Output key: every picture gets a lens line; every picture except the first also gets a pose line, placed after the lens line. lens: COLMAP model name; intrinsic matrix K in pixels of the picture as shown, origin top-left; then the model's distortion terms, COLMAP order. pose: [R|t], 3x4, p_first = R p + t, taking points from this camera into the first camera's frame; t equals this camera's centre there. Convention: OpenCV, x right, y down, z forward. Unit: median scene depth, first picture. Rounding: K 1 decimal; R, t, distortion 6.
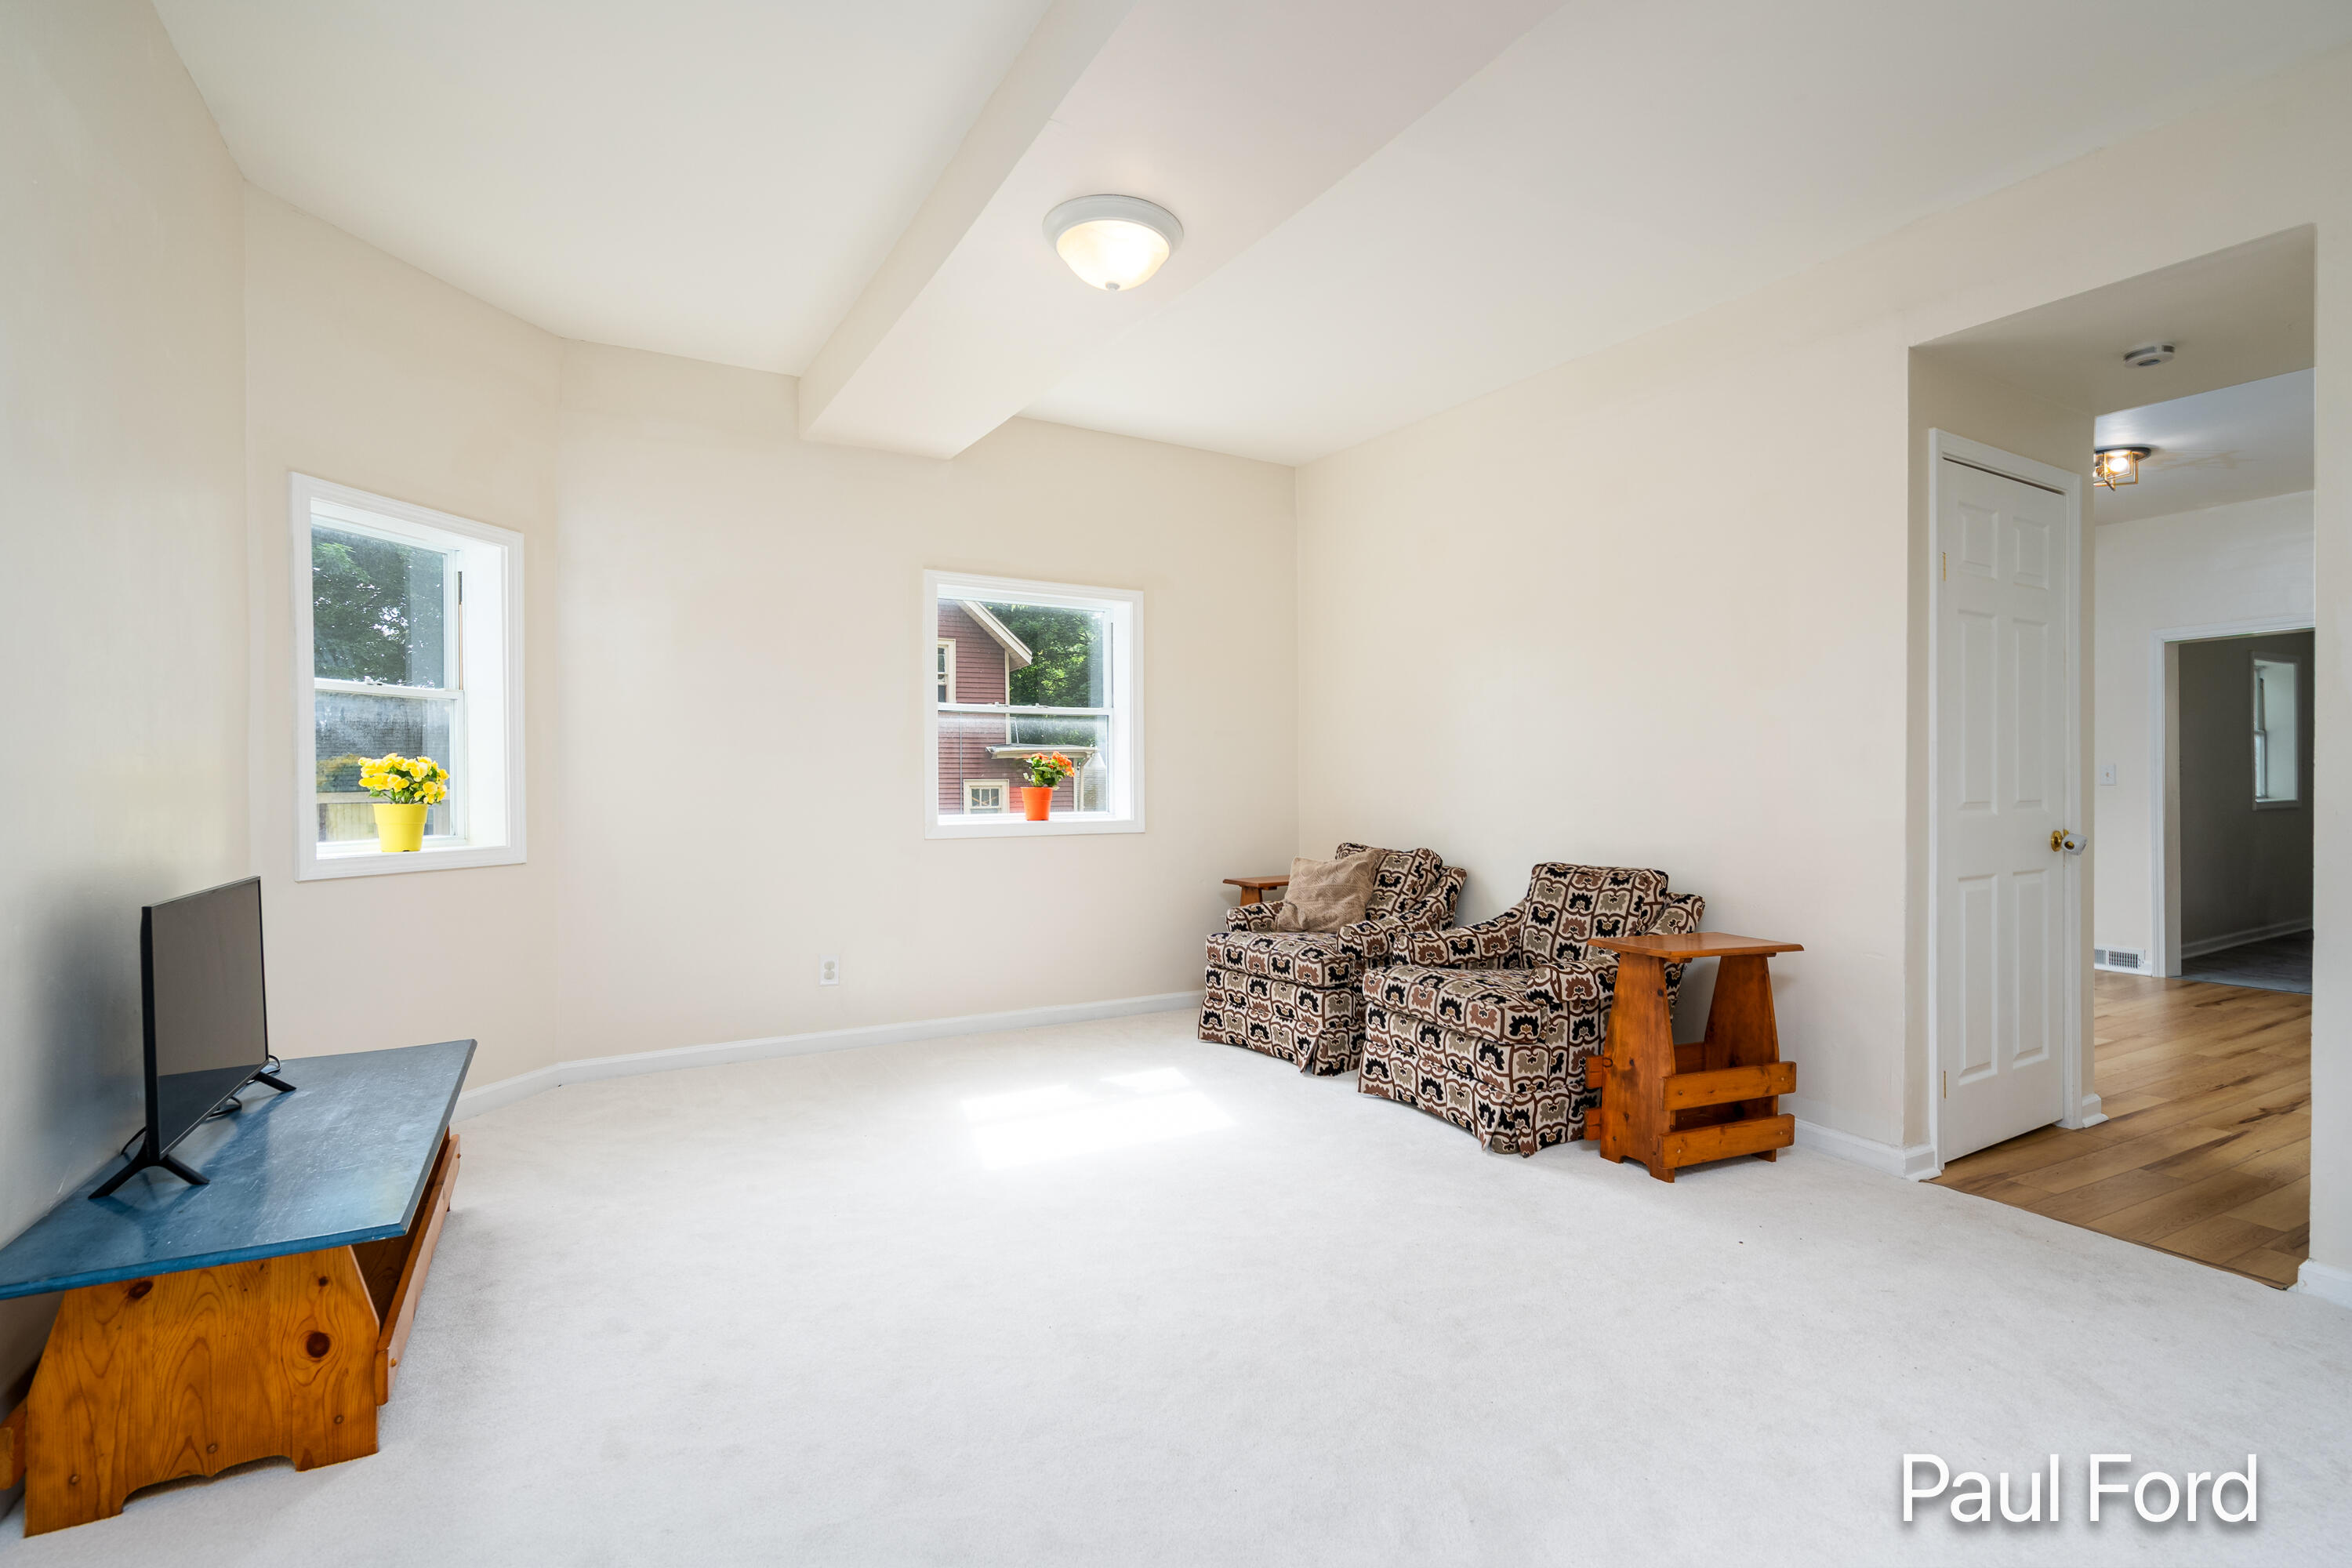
lens RADIAL K [[1083.0, 0, 1181.2], [0, 1083.0, 791.4], [0, 0, 1]] dist [-0.004693, 0.002464]
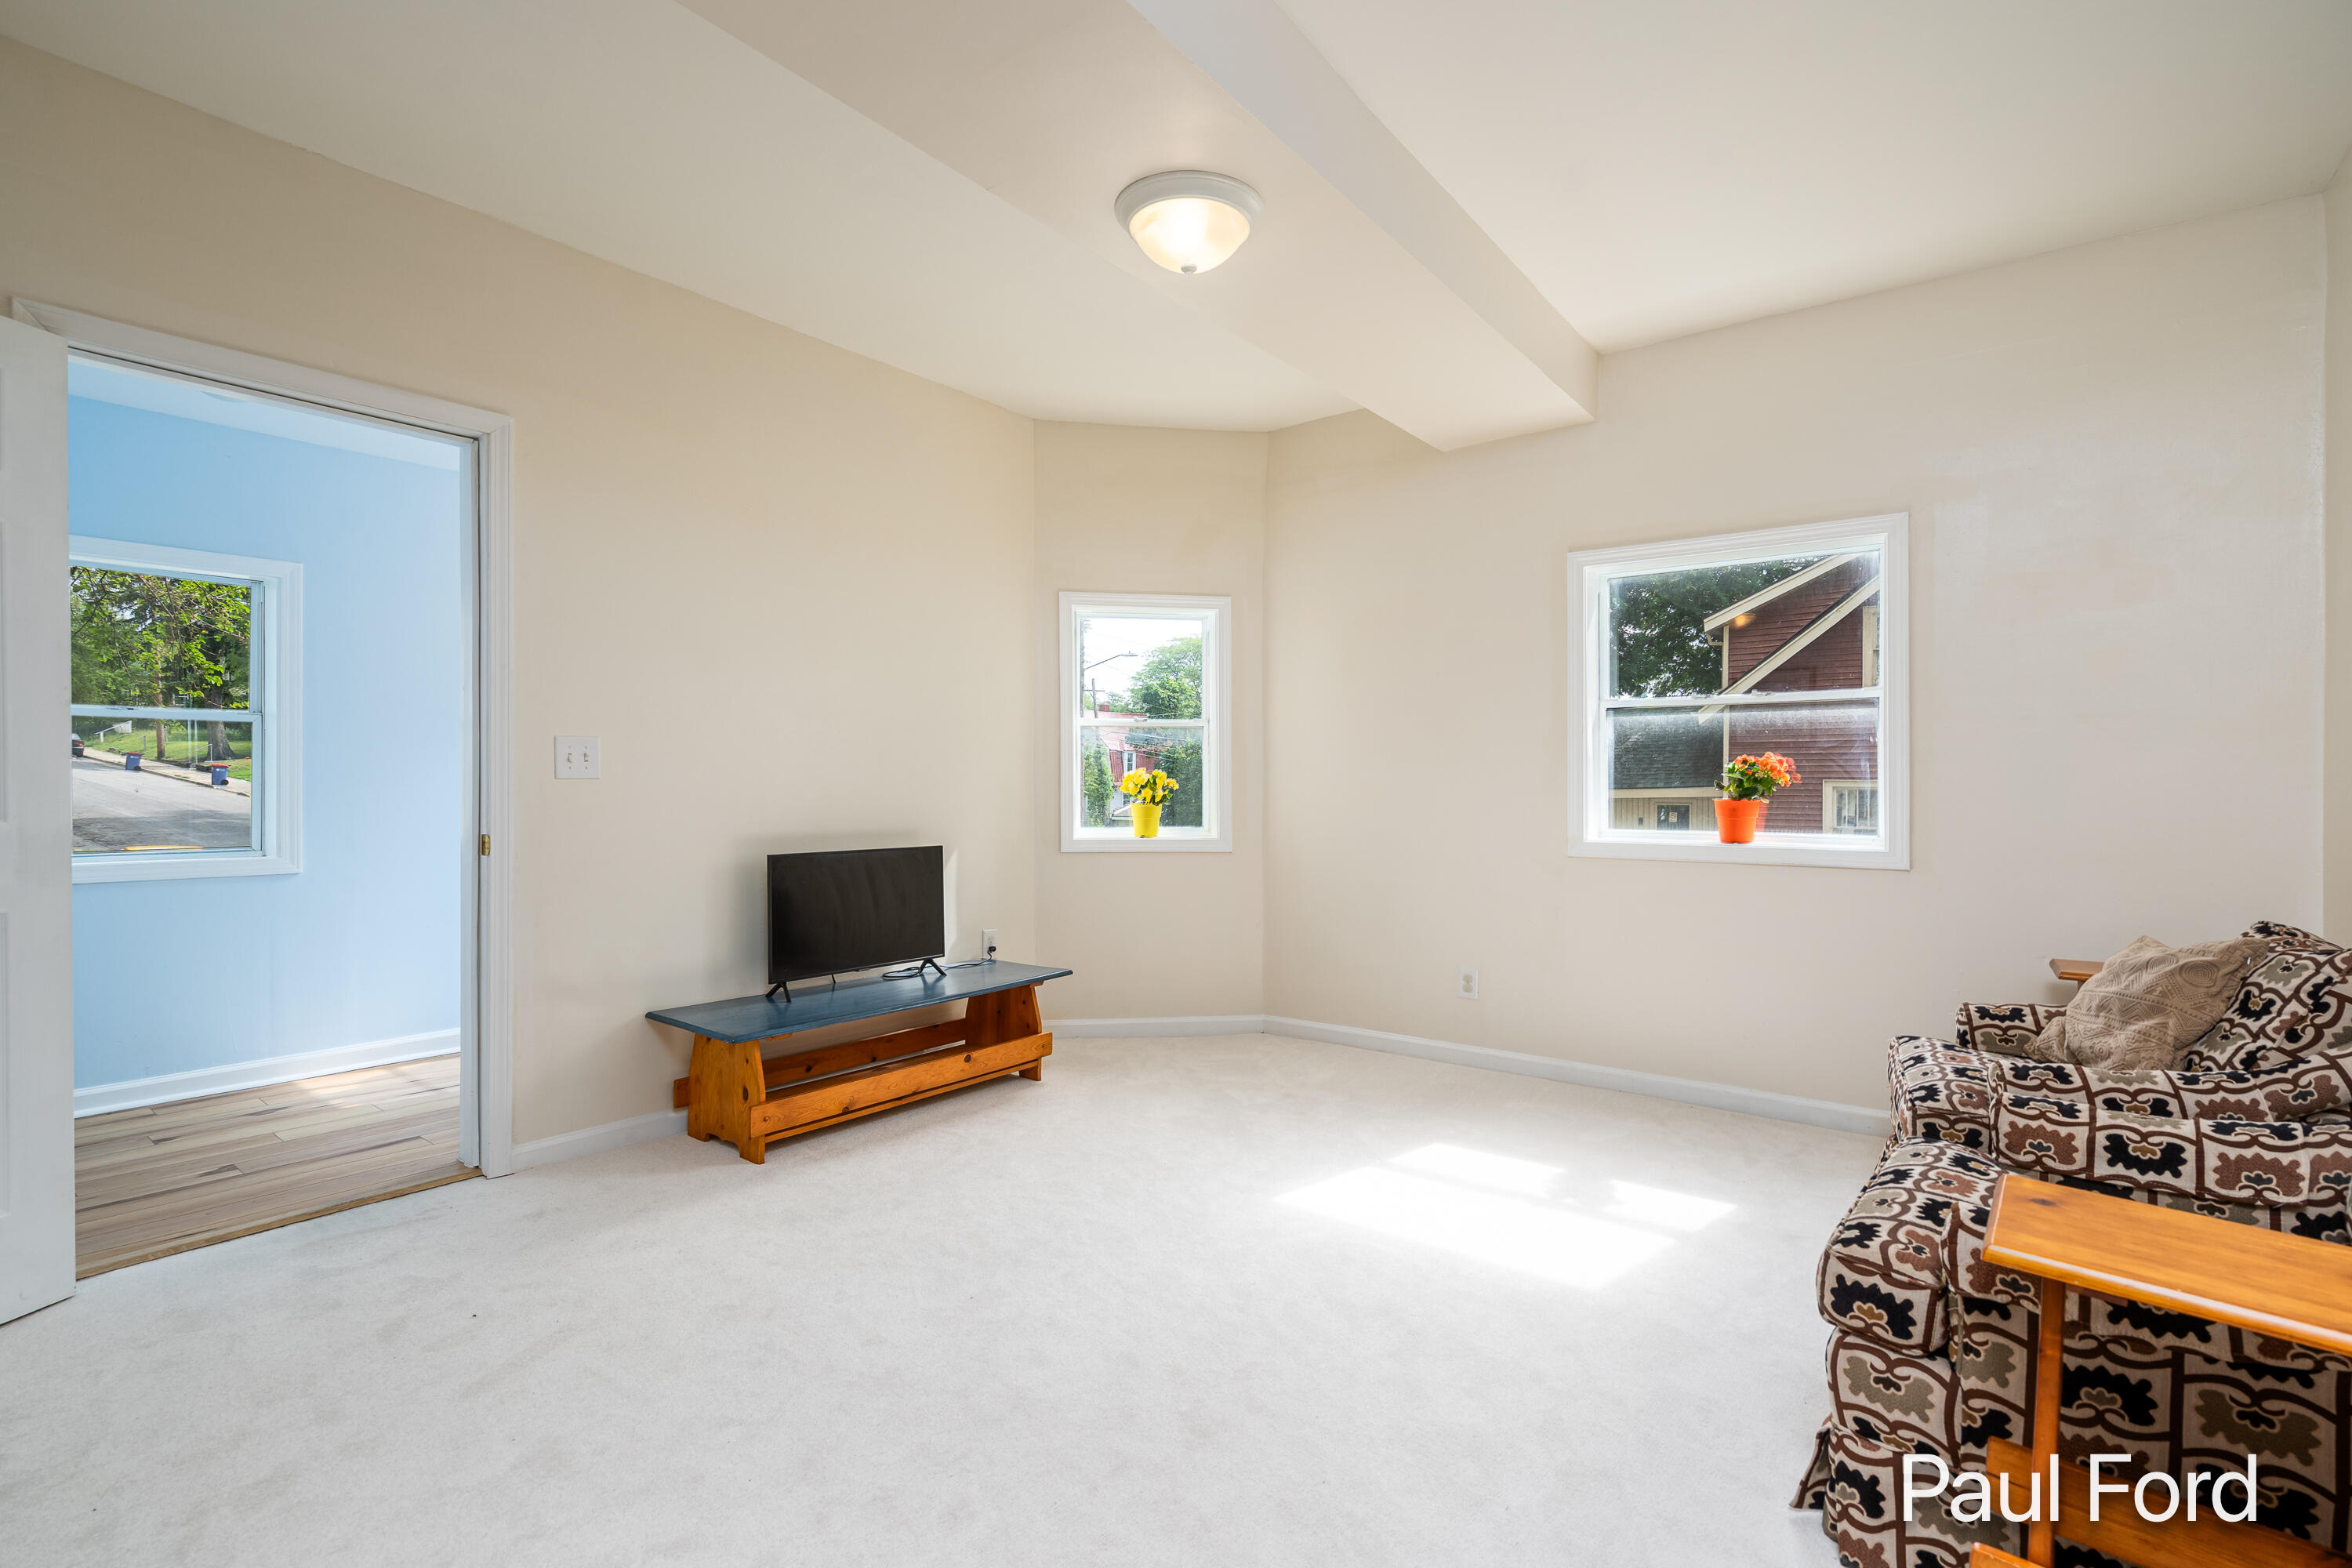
lens RADIAL K [[1083.0, 0, 1176.4], [0, 1083.0, 784.0], [0, 0, 1]] dist [-0.004693, 0.002464]
pose [[0.383290, 0.005211, -0.923613, 0.476756], [-0.010326, 0.999946, 0.001357, -0.013548], [0.923570, 0.009018, 0.383323, 0.380060]]
